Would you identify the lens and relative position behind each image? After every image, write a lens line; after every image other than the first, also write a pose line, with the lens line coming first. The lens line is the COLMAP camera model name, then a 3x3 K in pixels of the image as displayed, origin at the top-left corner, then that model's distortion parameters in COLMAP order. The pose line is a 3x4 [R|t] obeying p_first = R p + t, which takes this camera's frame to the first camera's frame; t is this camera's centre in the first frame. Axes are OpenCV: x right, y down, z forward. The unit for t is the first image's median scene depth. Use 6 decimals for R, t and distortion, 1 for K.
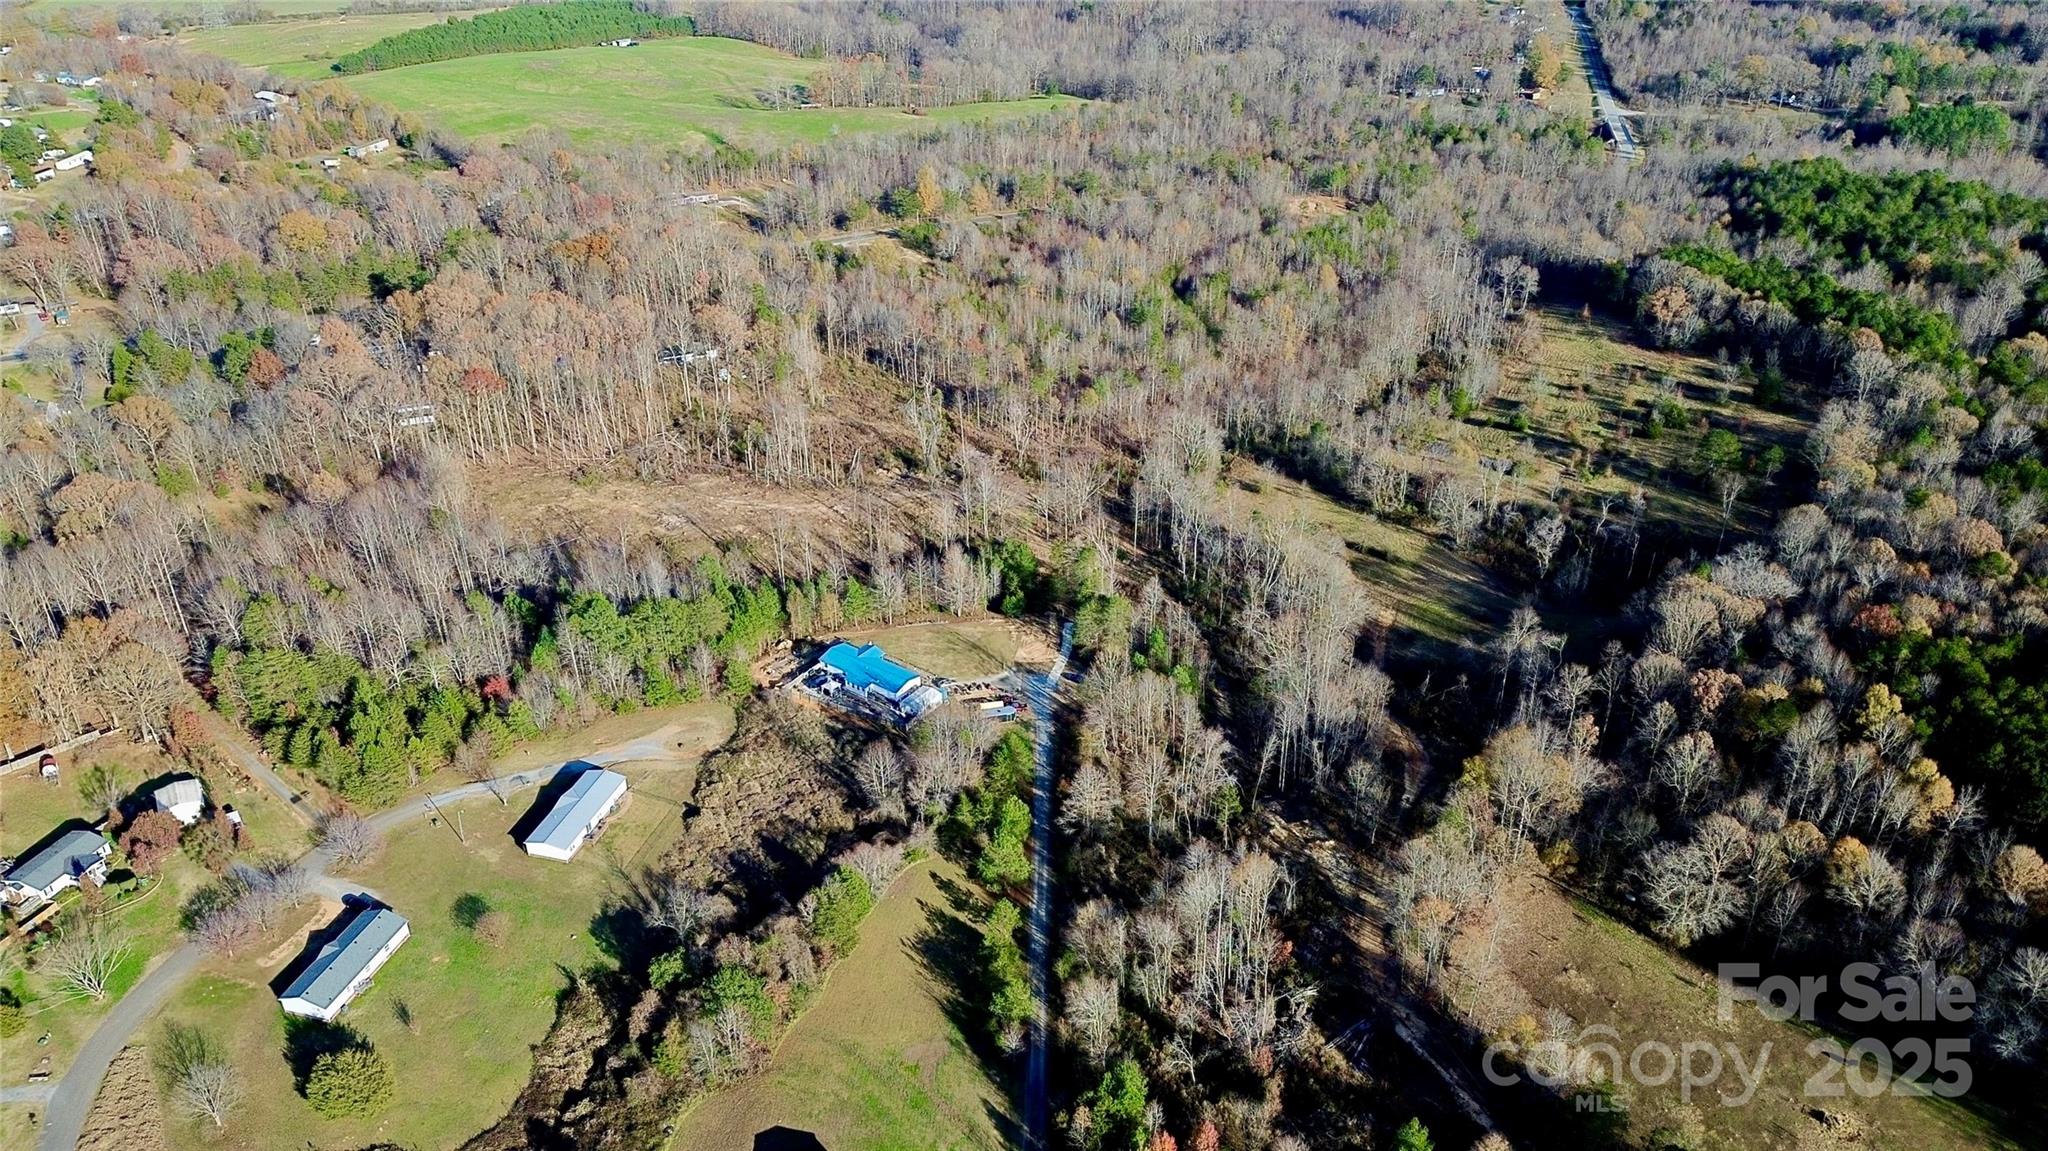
lens RADIAL K [[1469.5, 0, 1024.0], [0, 1469.5, 575.5], [0, 0, 1]] dist [0.091352, -0.089030]
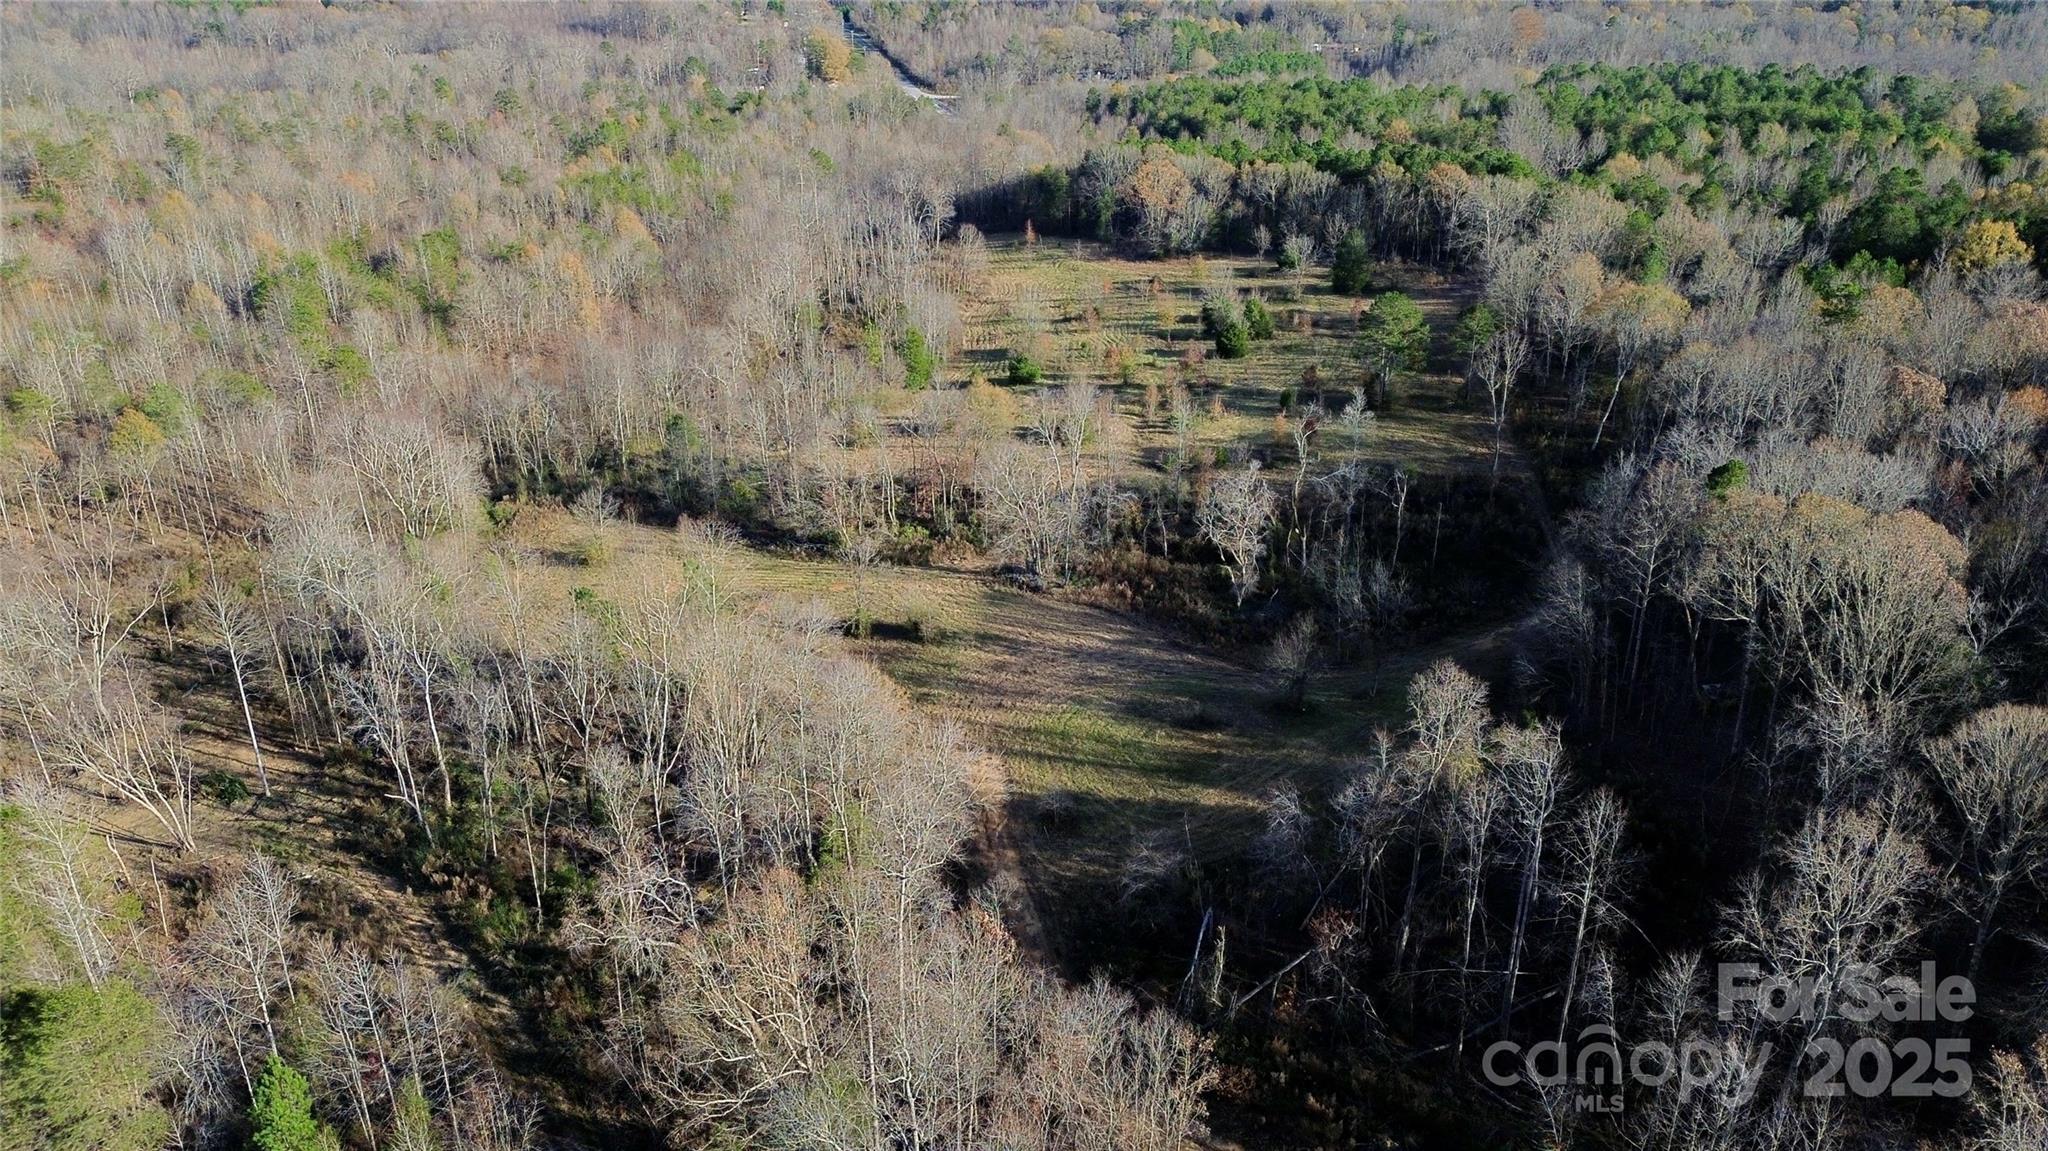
lens RADIAL K [[1469.5, 0, 1024.0], [0, 1469.5, 575.5], [0, 0, 1]] dist [0.091352, -0.089030]
pose [[0.886735, -0.195390, 0.418955, 0.089731], [0.232688, 0.971758, -0.039289, -0.004611], [-0.399446, 0.132324, 0.907157, 0.549795]]
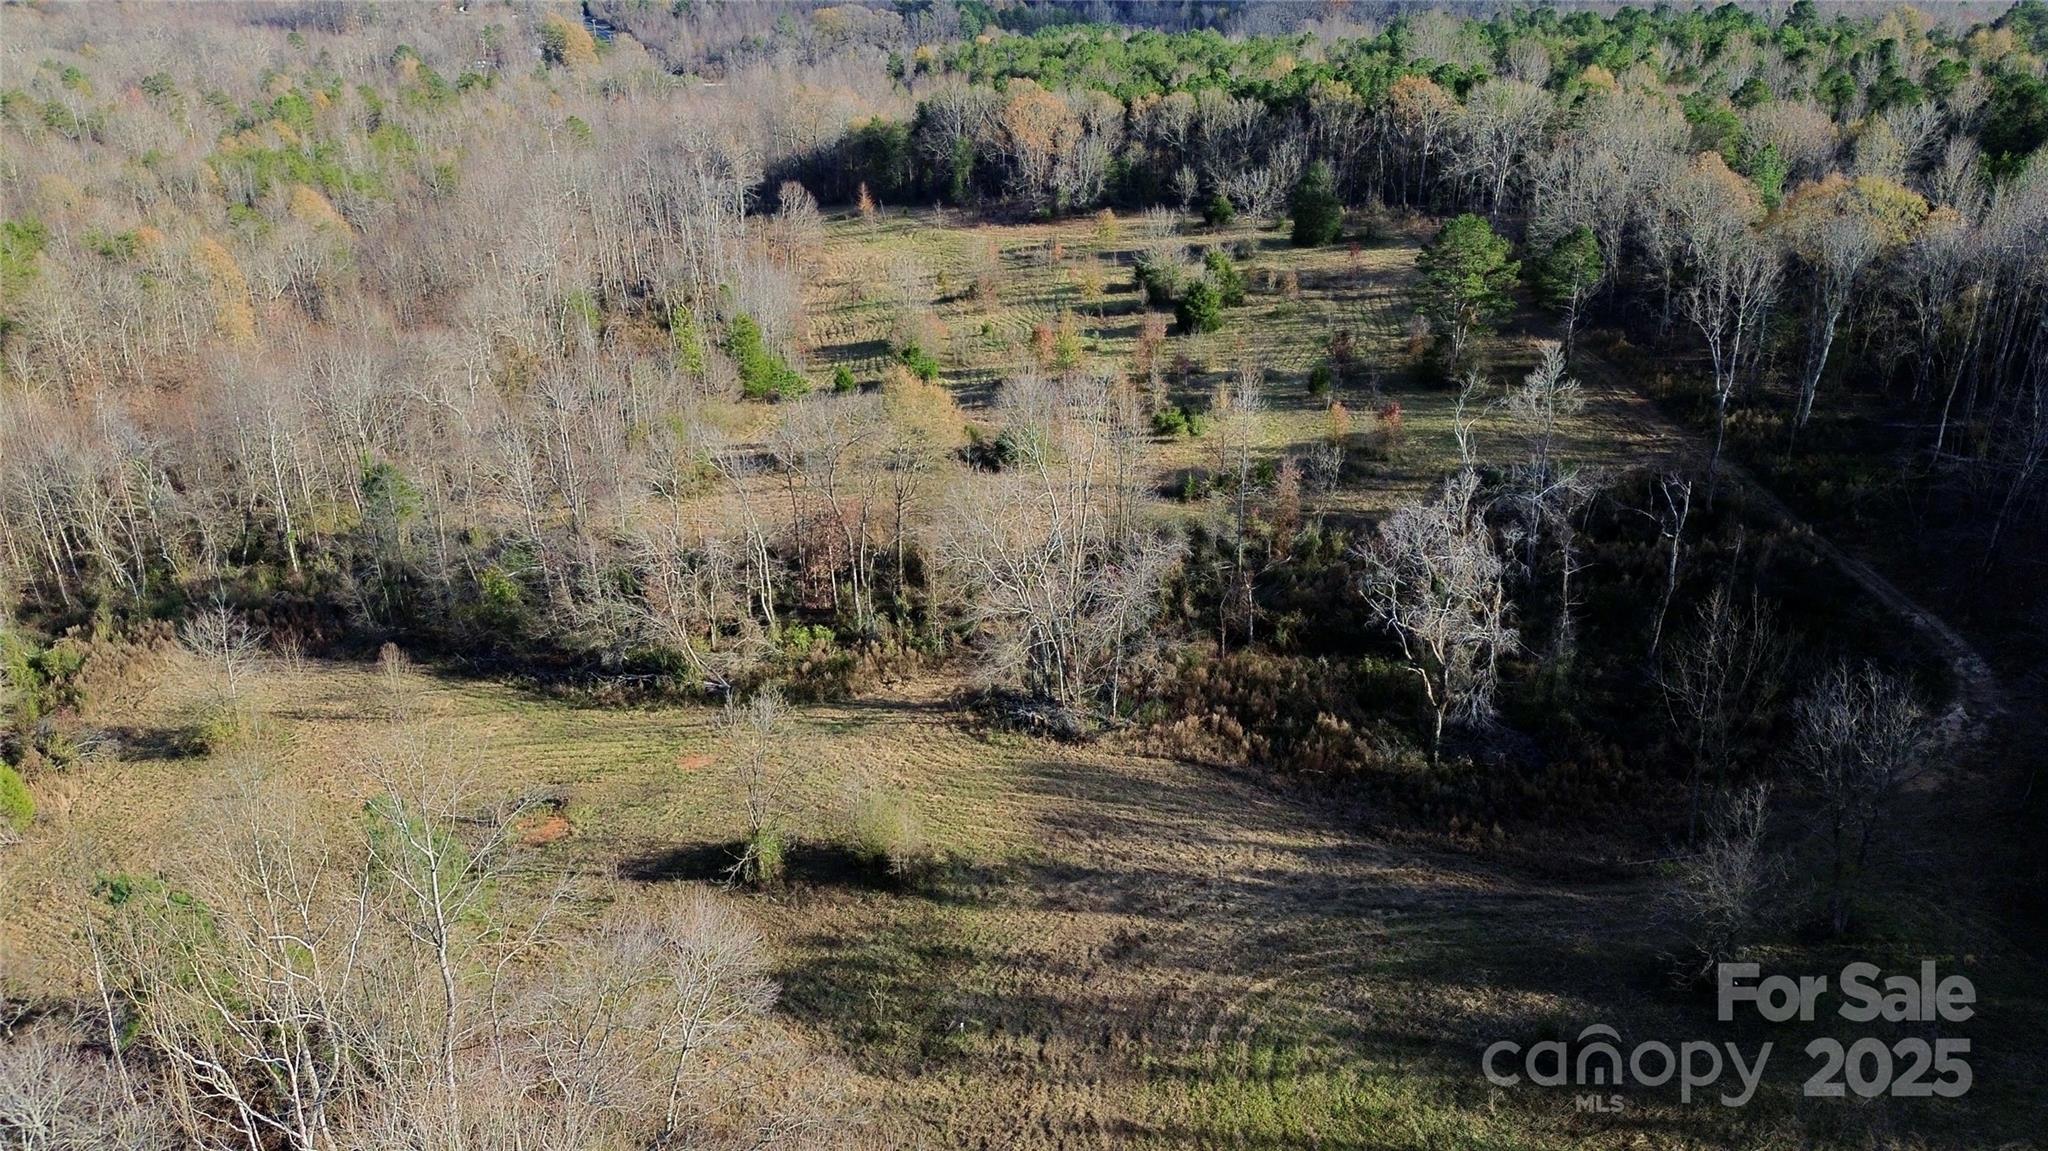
lens RADIAL K [[1469.5, 0, 1024.0], [0, 1469.5, 575.5], [0, 0, 1]] dist [0.091352, -0.089030]
pose [[0.799423, -0.257117, 0.542967, 0.143635], [0.313953, 0.949354, -0.012682, -0.039701], [-0.512207, 0.180604, 0.839658, 0.734587]]
